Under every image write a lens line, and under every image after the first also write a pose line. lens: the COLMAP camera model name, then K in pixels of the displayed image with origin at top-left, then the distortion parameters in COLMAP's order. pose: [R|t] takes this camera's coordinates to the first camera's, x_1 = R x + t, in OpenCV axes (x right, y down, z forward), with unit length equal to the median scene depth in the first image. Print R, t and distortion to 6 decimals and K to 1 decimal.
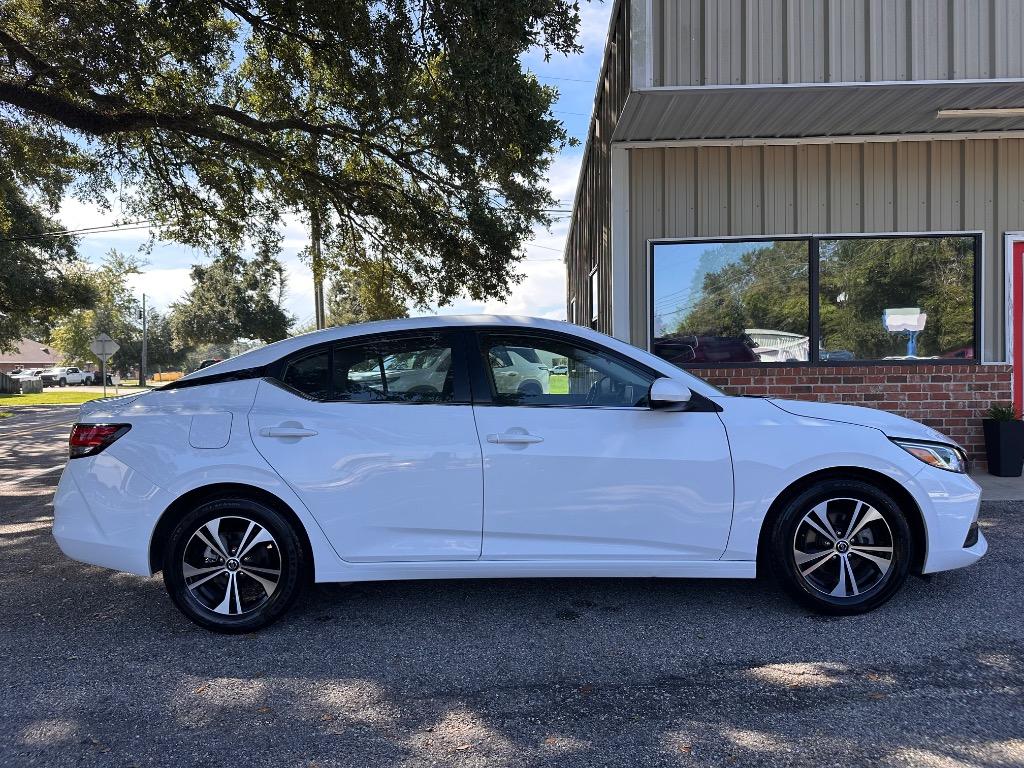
lens RADIAL K [[737.6, 0, 509.6], [0, 737.6, 382.5], [0, 0, 1]] dist [-0.004344, -0.004216]
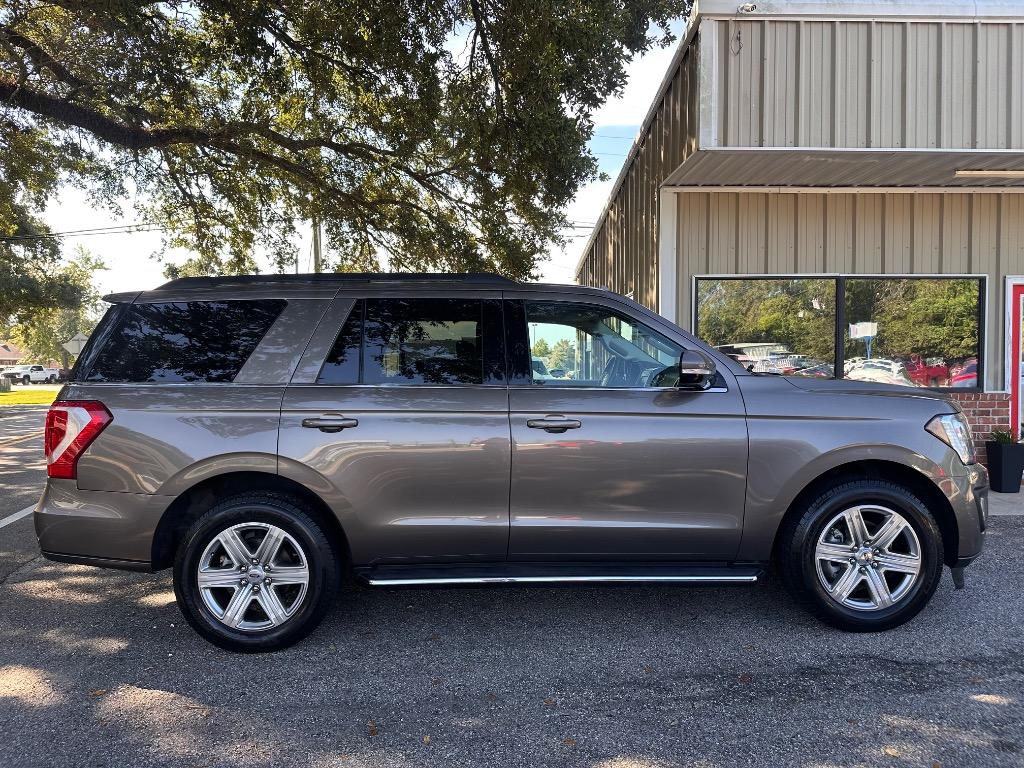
lens RADIAL K [[735.1, 0, 512.0], [0, 735.1, 384.0], [0, 0, 1]] dist [0.005678, -0.016745]
pose [[0.998351, 0.013374, 0.055829, -0.077132], [-0.013401, 0.999910, 0.000106, -0.015354], [-0.055822, -0.000854, 0.998440, -0.044851]]
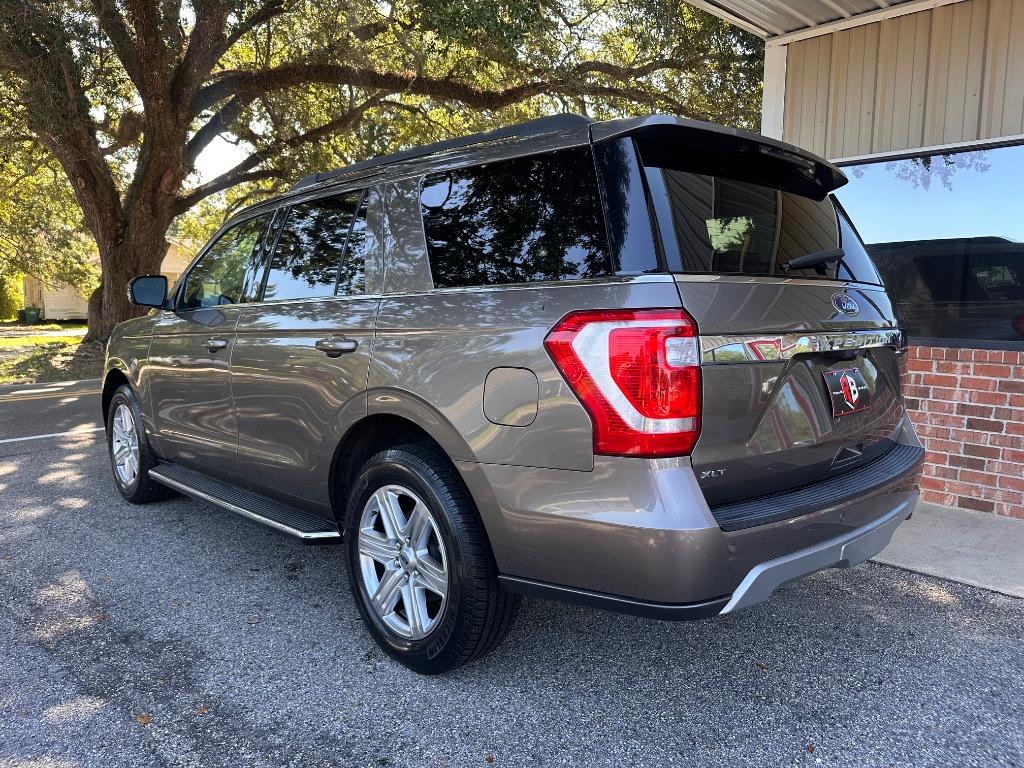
lens RADIAL K [[735.1, 0, 512.0], [0, 735.1, 384.0], [0, 0, 1]] dist [0.005678, -0.016745]
pose [[0.711711, 0.105434, -0.694515, 0.285670], [-0.044477, 0.993452, 0.105237, -0.021677], [0.701062, -0.044008, 0.711741, 0.138267]]
